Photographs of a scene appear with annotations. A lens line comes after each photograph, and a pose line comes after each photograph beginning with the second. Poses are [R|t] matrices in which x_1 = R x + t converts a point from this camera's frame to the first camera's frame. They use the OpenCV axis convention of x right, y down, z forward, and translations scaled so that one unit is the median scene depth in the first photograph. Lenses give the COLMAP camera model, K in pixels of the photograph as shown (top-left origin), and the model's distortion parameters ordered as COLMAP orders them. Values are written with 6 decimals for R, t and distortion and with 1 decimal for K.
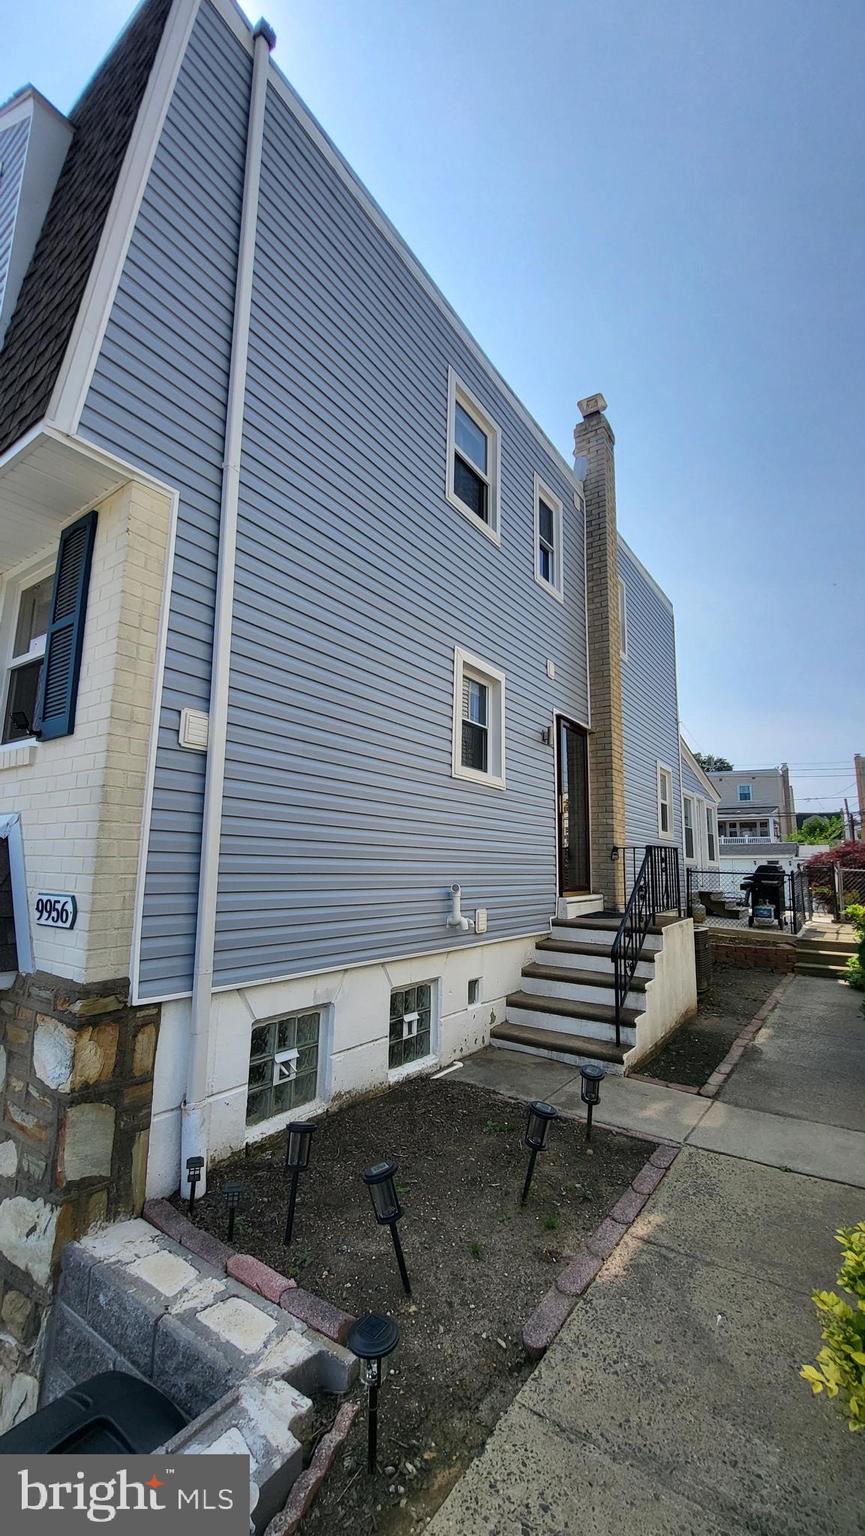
lens RADIAL K [[604.1, 0, 435.2], [0, 604.1, 770.2], [0, 0, 1]] dist [-0.001841, -0.000390]
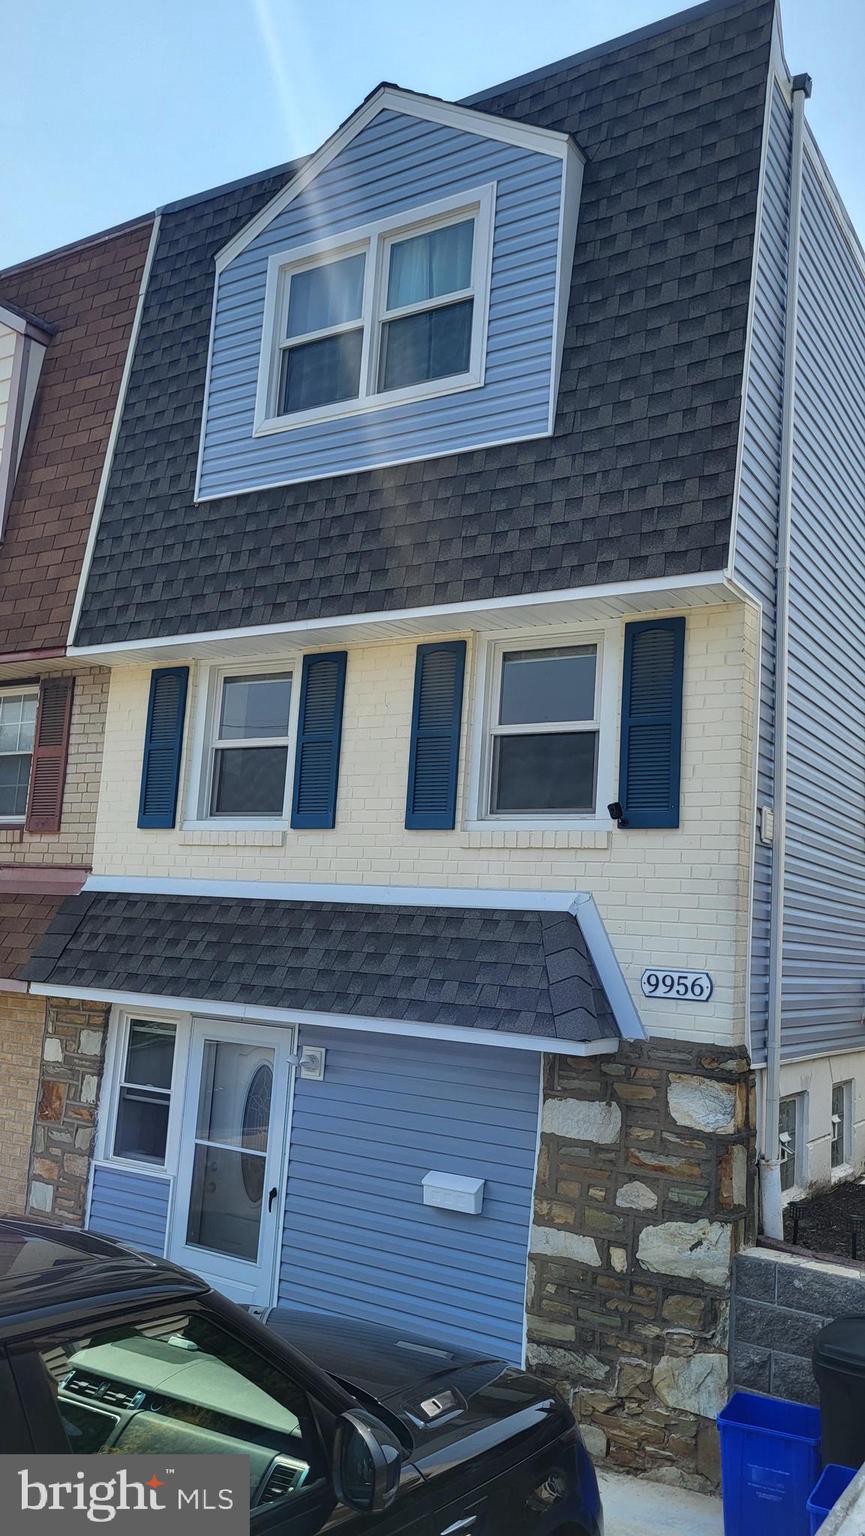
lens RADIAL K [[1192.5, 0, 432.5], [0, 1192.5, 768.0], [0, 0, 1]] dist [0.033793, -0.000643]
pose [[0.997792, 0.050760, 0.042828, -1.227249], [-0.051785, 0.998389, 0.023187, -0.210848], [-0.041582, -0.025354, 0.998813, -1.256999]]
